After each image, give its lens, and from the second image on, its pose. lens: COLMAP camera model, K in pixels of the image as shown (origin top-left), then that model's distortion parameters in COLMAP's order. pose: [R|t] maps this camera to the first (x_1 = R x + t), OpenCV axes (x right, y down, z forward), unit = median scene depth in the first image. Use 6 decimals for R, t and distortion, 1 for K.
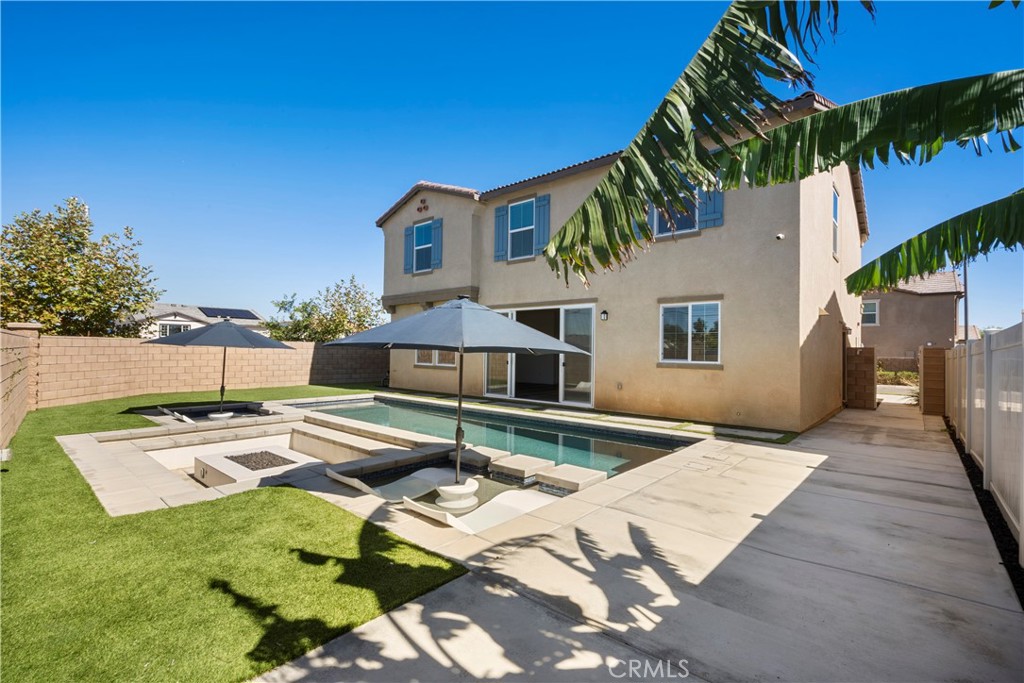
lens RADIAL K [[462.5, 0, 518.0], [0, 462.5, 343.5], [0, 0, 1]] dist [-0.003244, -0.001484]
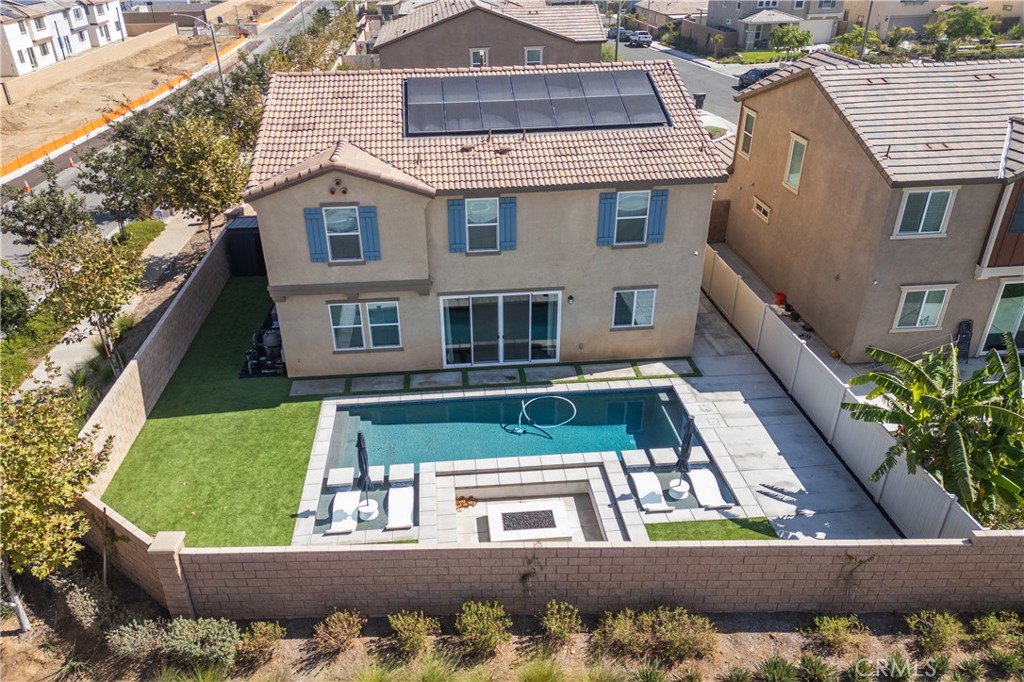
lens RADIAL K [[745.3, 0, 497.4], [0, 745.3, 359.4], [0, 0, 1]] dist [0.064970, -0.042796]
pose [[0.695281, -0.373132, 0.614294, -1.158579], [0.007981, 0.858640, 0.512518, -0.881164], [-0.718693, -0.351441, 0.599974, -0.142110]]
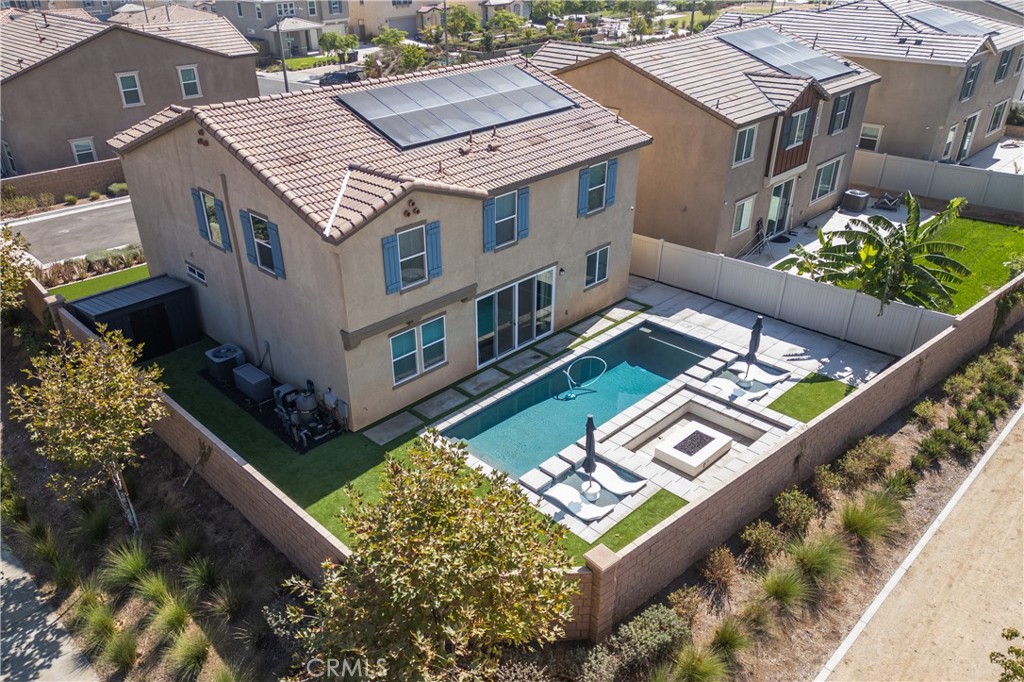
lens RADIAL K [[745.3, 0, 491.2], [0, 745.3, 373.4], [0, 0, 1]] dist [0.064970, -0.042796]
pose [[0.083535, -0.515190, 0.852995, -1.756760], [-0.001599, 0.855917, 0.517111, -0.881899], [-0.996504, -0.044561, 0.070675, 0.931173]]
